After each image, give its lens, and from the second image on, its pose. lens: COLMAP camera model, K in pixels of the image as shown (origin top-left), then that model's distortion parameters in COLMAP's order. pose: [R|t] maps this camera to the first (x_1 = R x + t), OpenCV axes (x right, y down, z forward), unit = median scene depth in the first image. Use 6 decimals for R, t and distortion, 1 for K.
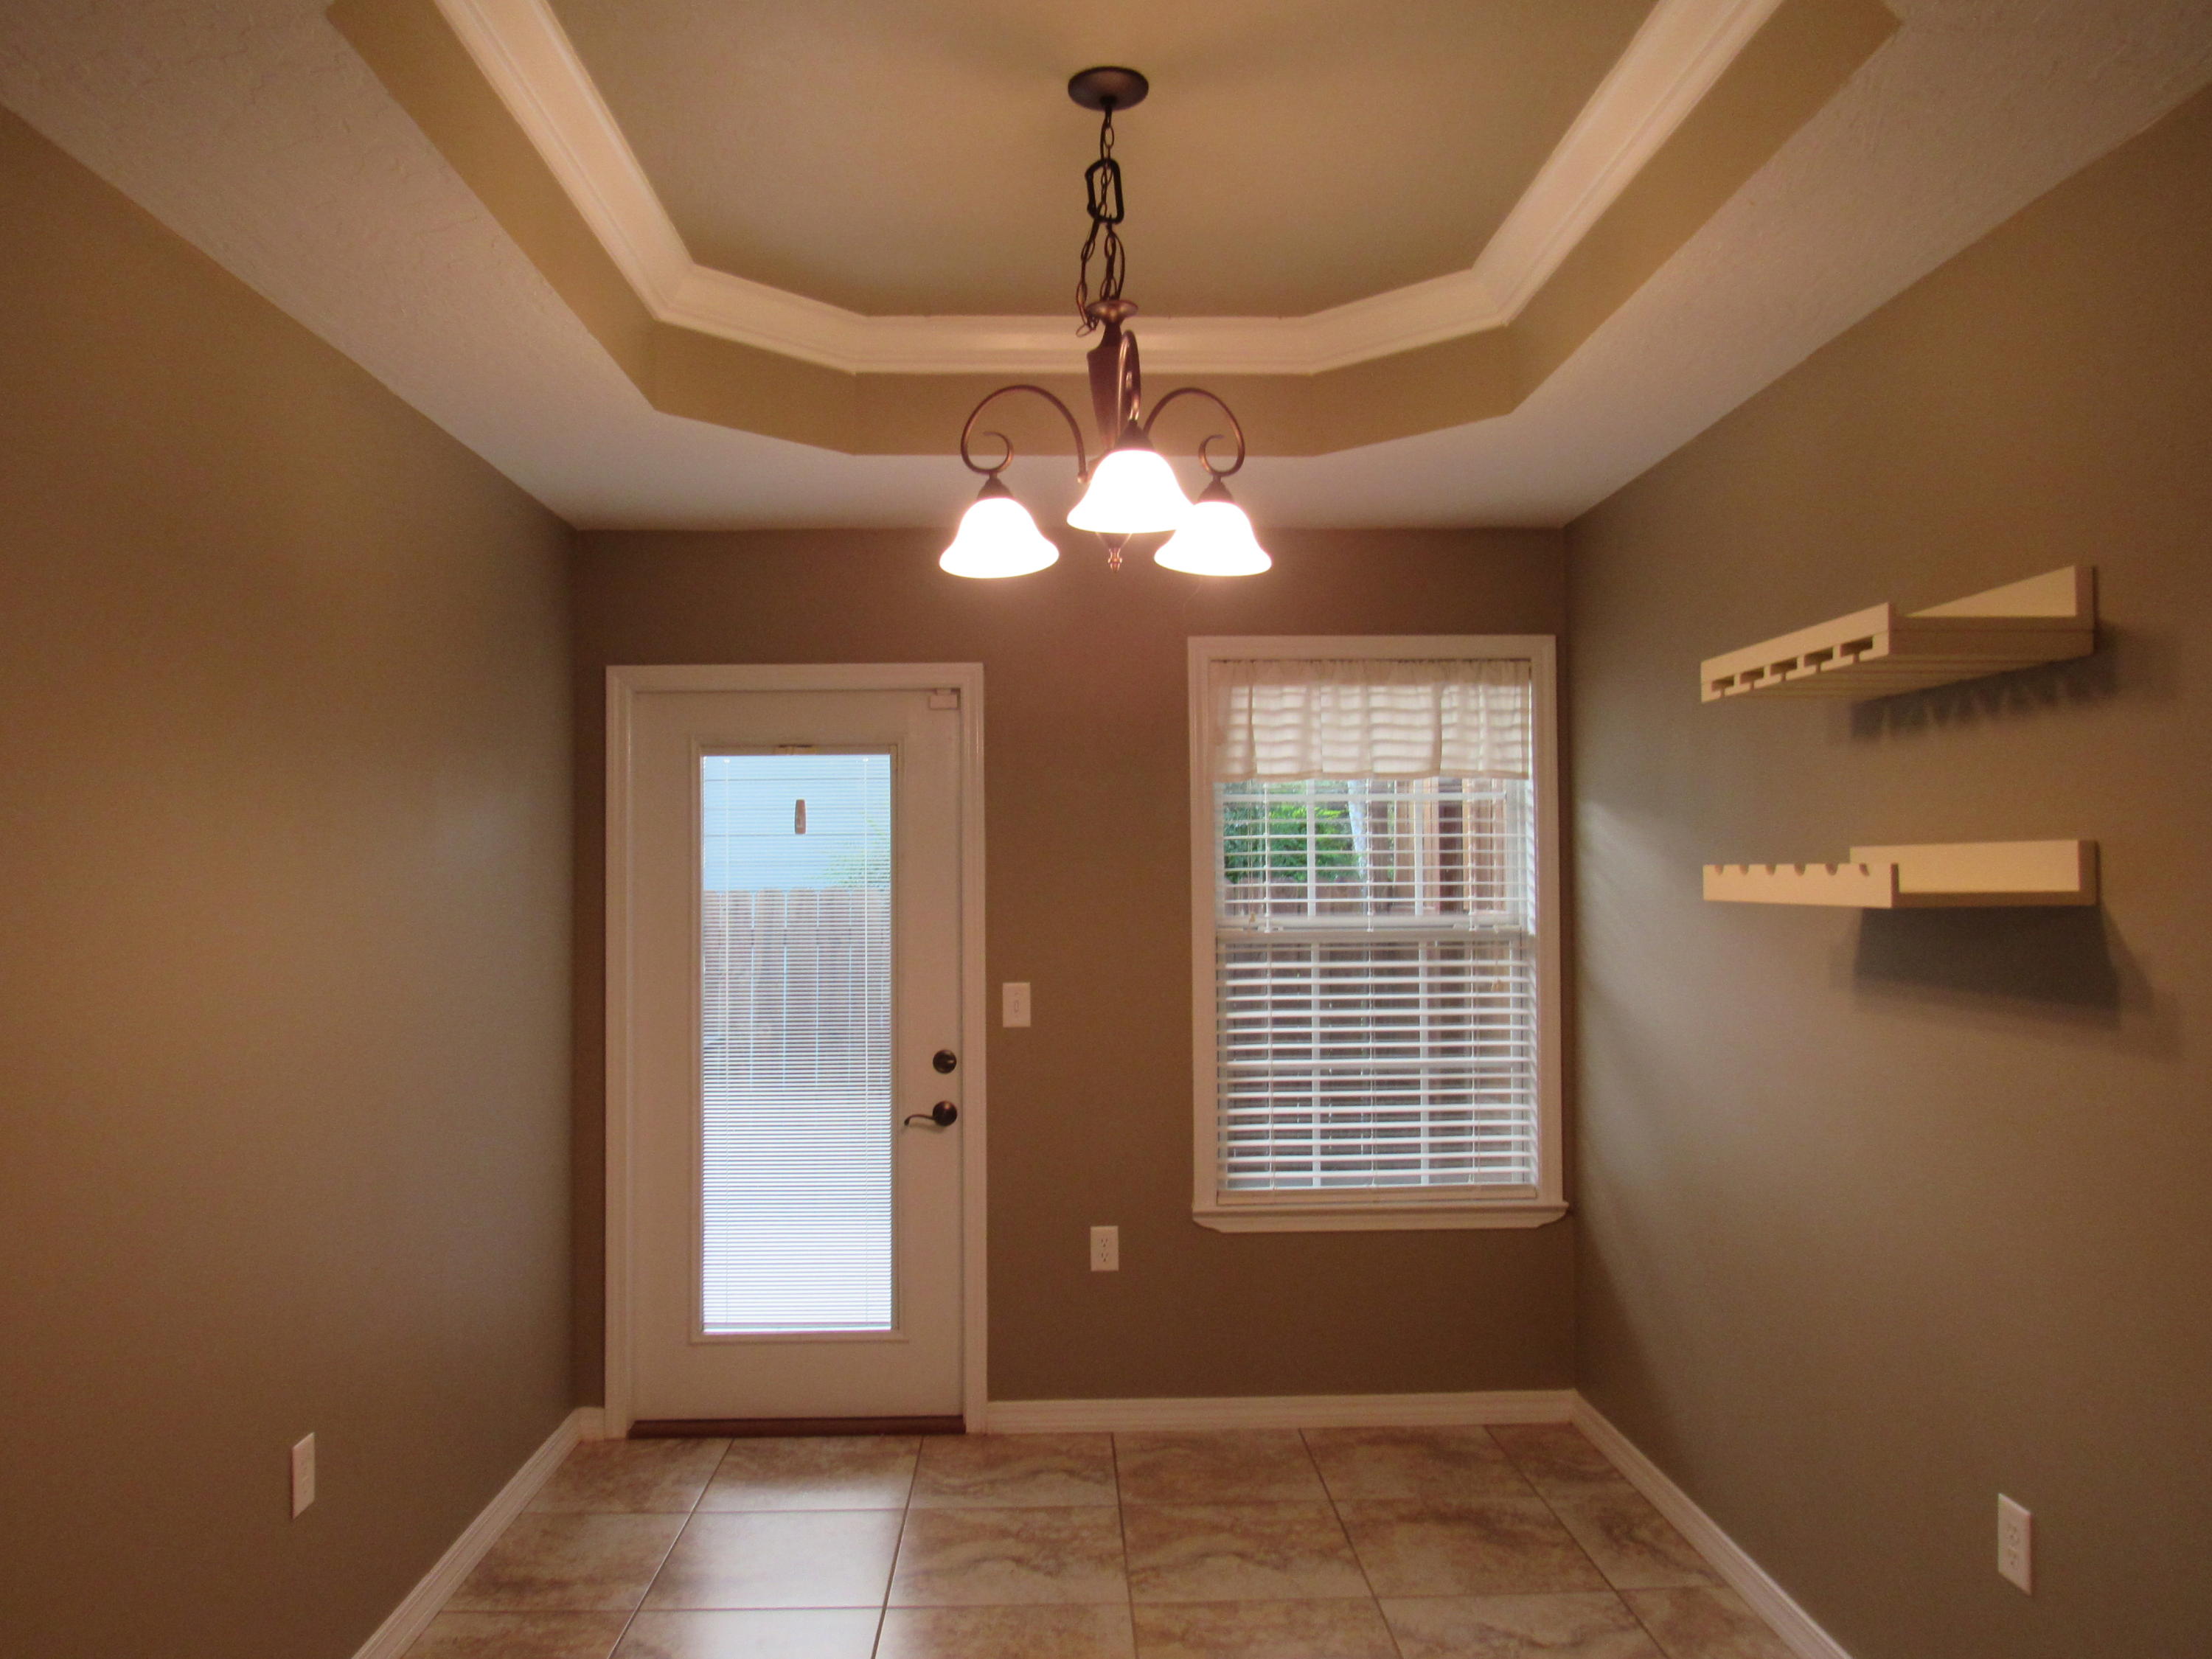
lens RADIAL K [[1621.4, 0, 1107.0], [0, 1621.4, 838.7], [0, 0, 1]] dist [-0.009528, 0.006119]
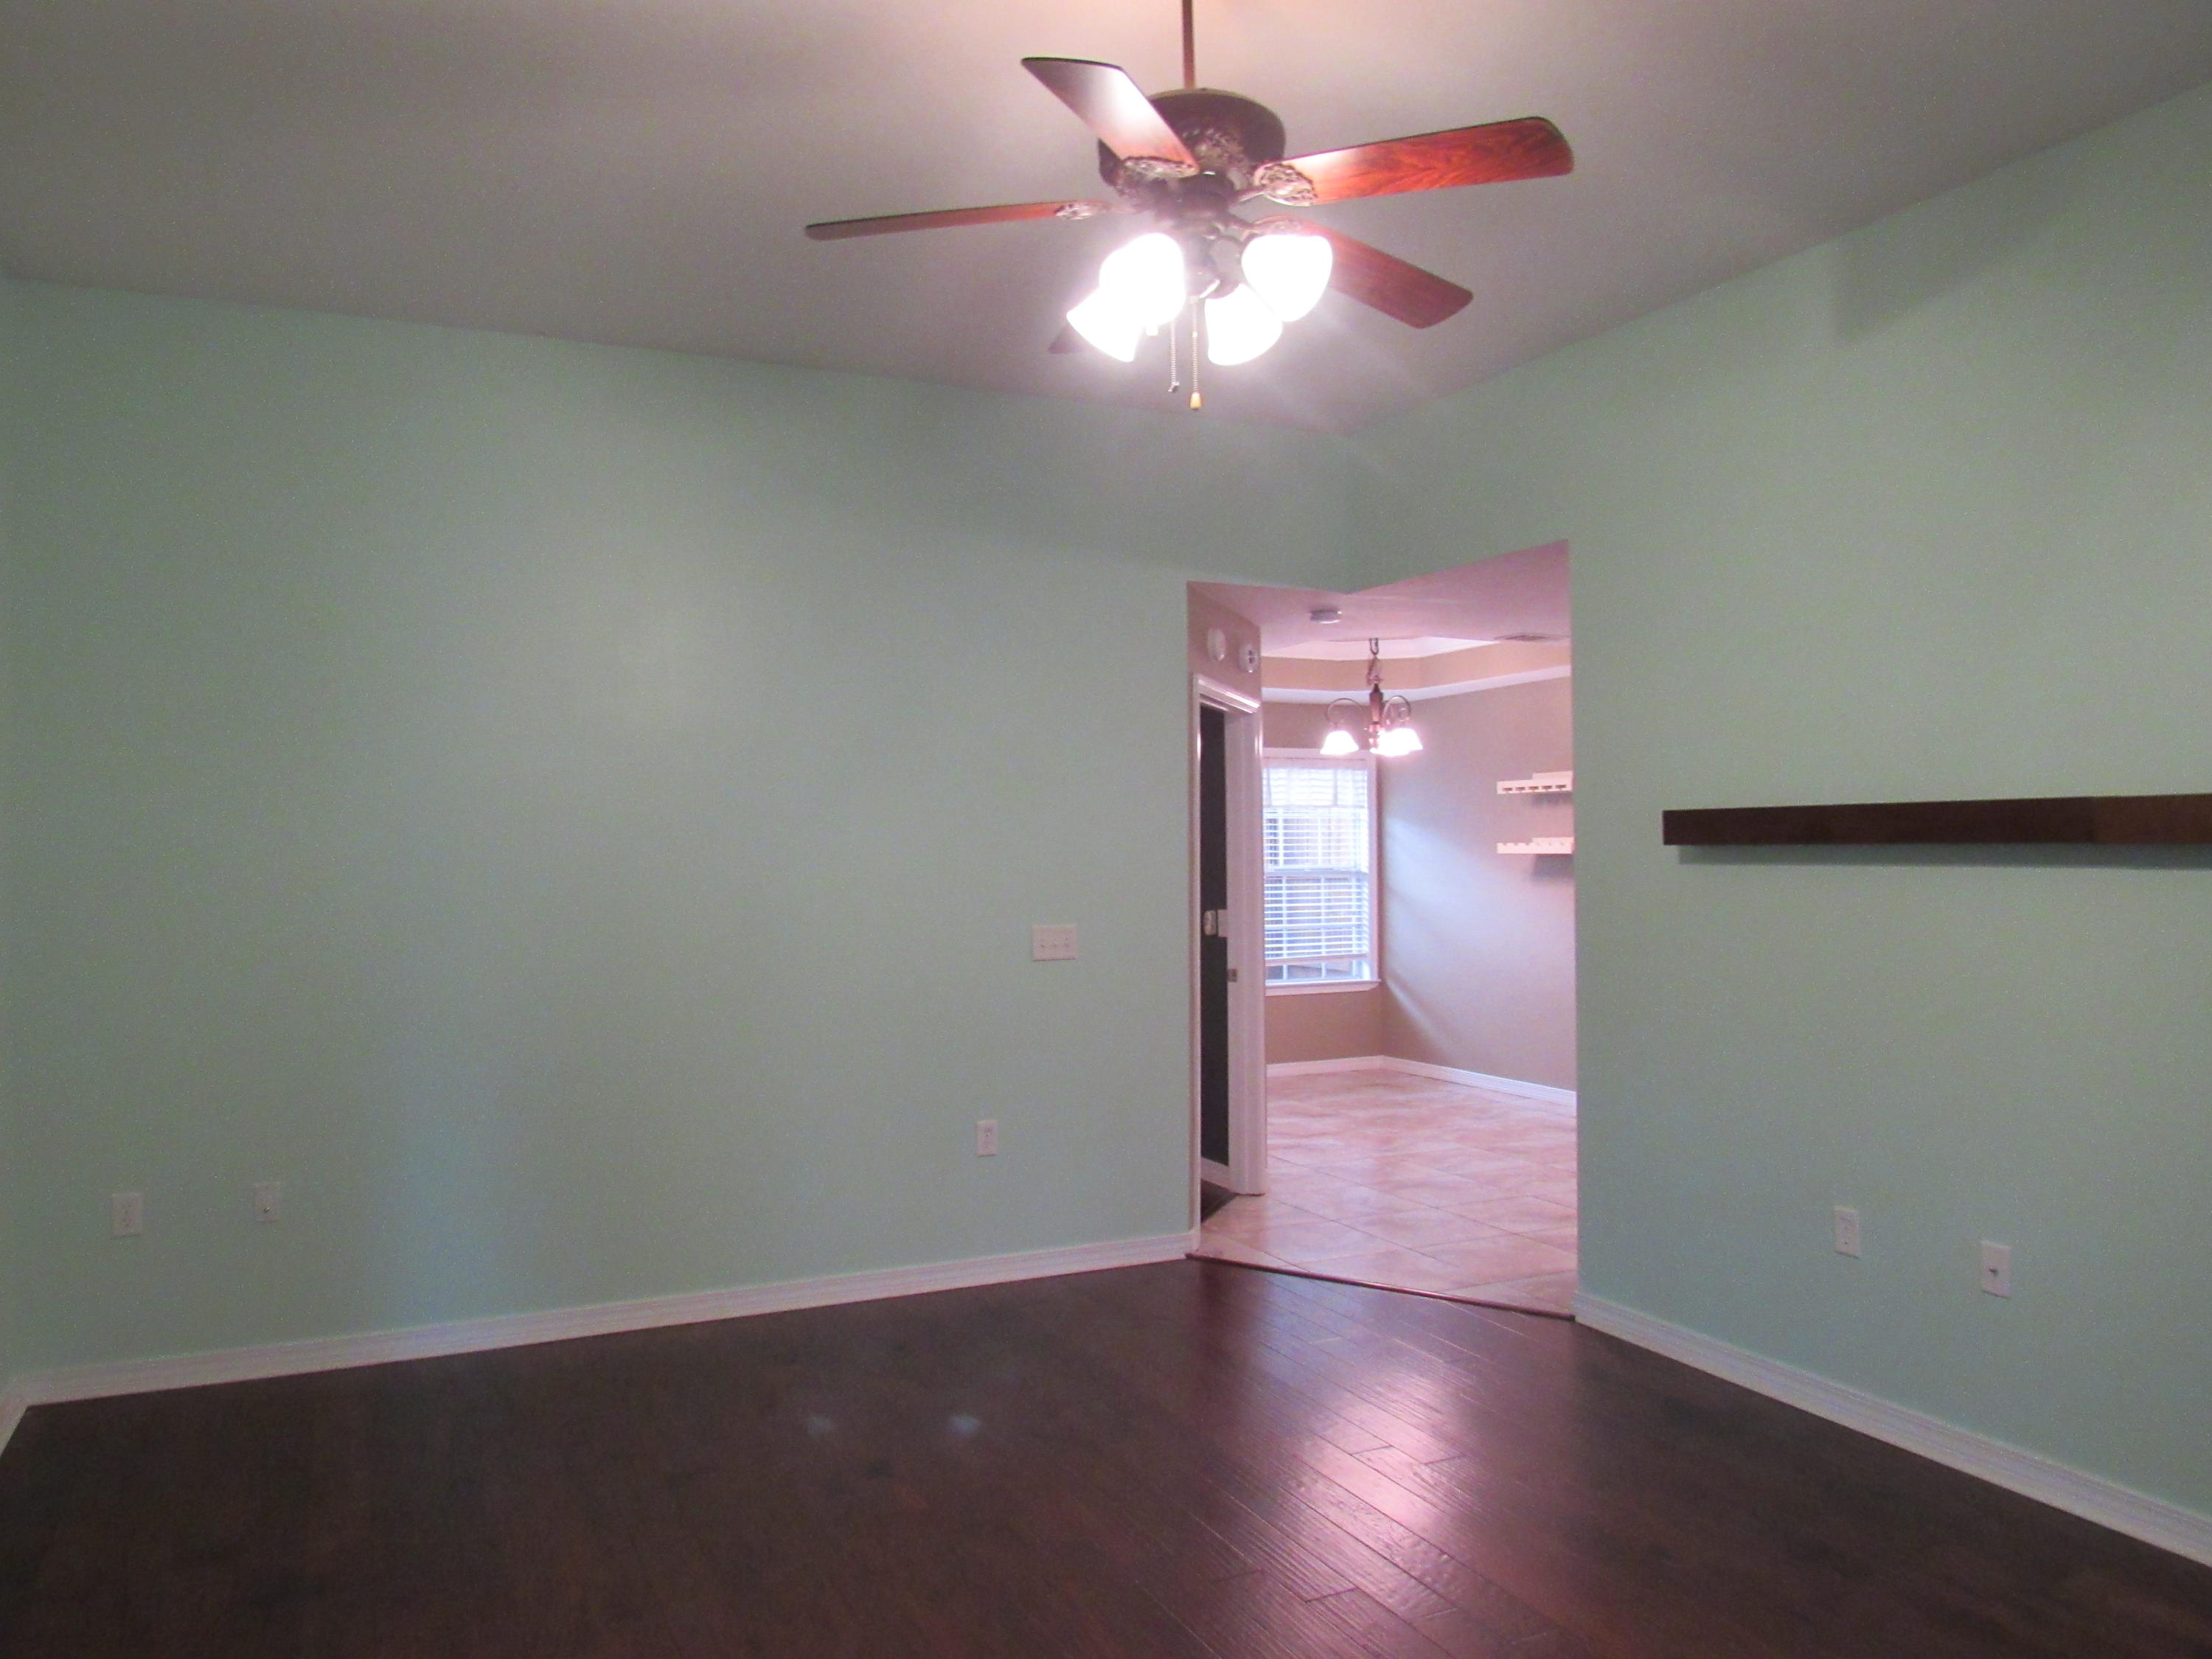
lens RADIAL K [[1621.4, 0, 1103.5], [0, 1621.4, 831.4], [0, 0, 1]] dist [-0.009528, 0.006119]
pose [[0.922562, 0.005738, 0.385807, -1.065523], [-0.008257, 0.999954, 0.004873, -0.010793], [-0.385761, -0.007681, 0.922567, -1.126690]]
